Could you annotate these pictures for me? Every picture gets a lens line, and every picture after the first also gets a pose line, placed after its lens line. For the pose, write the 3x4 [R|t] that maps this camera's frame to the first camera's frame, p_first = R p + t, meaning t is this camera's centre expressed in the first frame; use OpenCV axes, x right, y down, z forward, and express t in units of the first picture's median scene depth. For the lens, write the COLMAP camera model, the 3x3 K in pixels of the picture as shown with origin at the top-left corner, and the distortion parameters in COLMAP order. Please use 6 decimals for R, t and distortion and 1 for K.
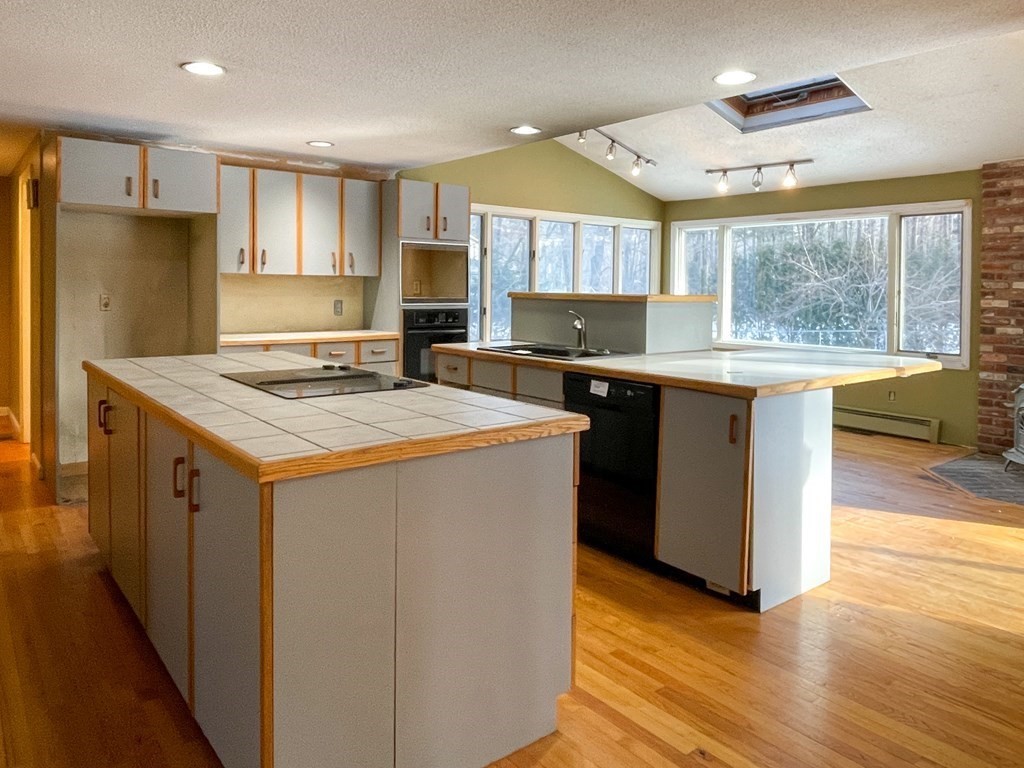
lens RADIAL K [[725.5, 0, 507.6], [0, 725.5, 296.2], [0, 0, 1]] dist [0.002370, -0.013669]
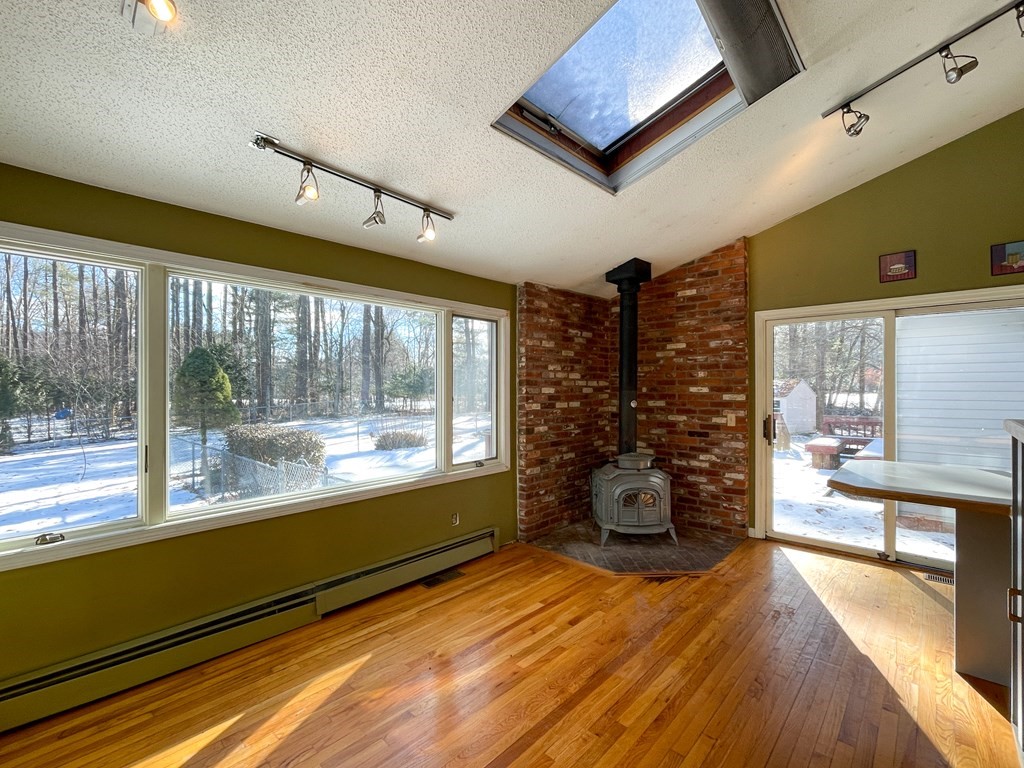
lens RADIAL K [[437.2, 0, 514.3], [0, 437.2, 386.3], [0, 0, 1]] dist [0.000856, -0.000121]
pose [[-0.146576, 0.001302, 0.989198, -0.003182], [0.021429, 0.999769, 0.001860, -0.027710], [-0.988967, 0.021470, -0.146570, 1.313857]]
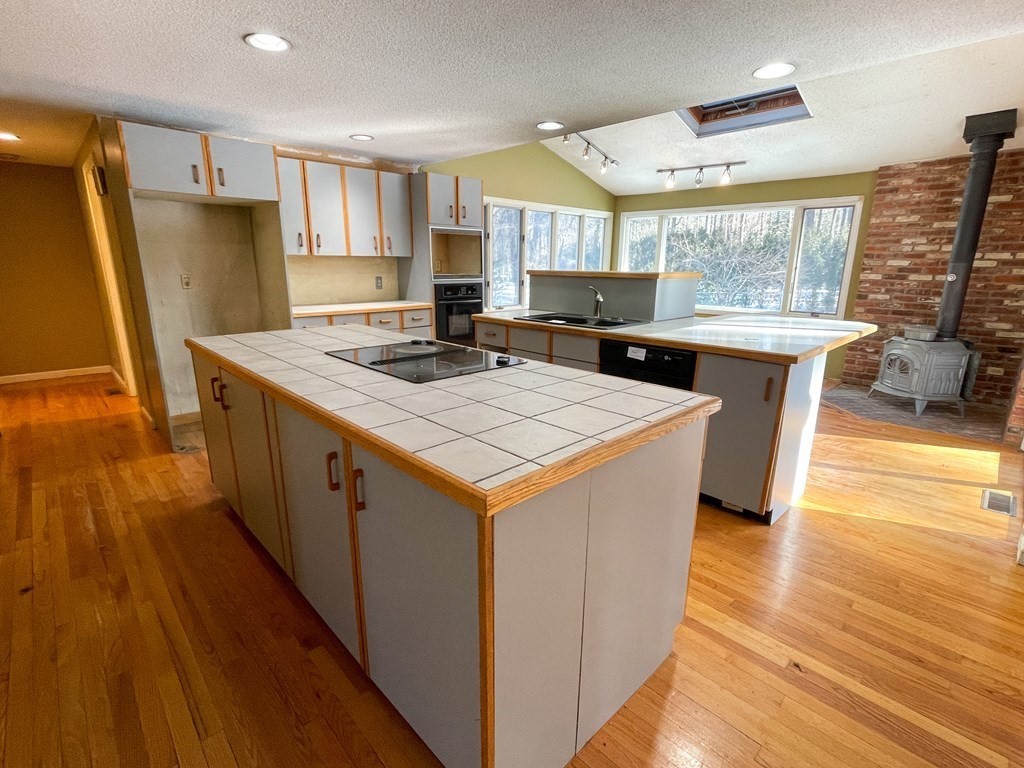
lens RADIAL K [[489.3, 0, 506.5], [0, 489.3, 385.8], [0, 0, 1]] dist [-0.009774, 0.003889]
pose [[0.995335, -0.027211, 0.092567, -0.117646], [0.004846, 0.972293, 0.233714, -0.008854], [-0.096361, -0.232175, 0.967889, 0.152002]]
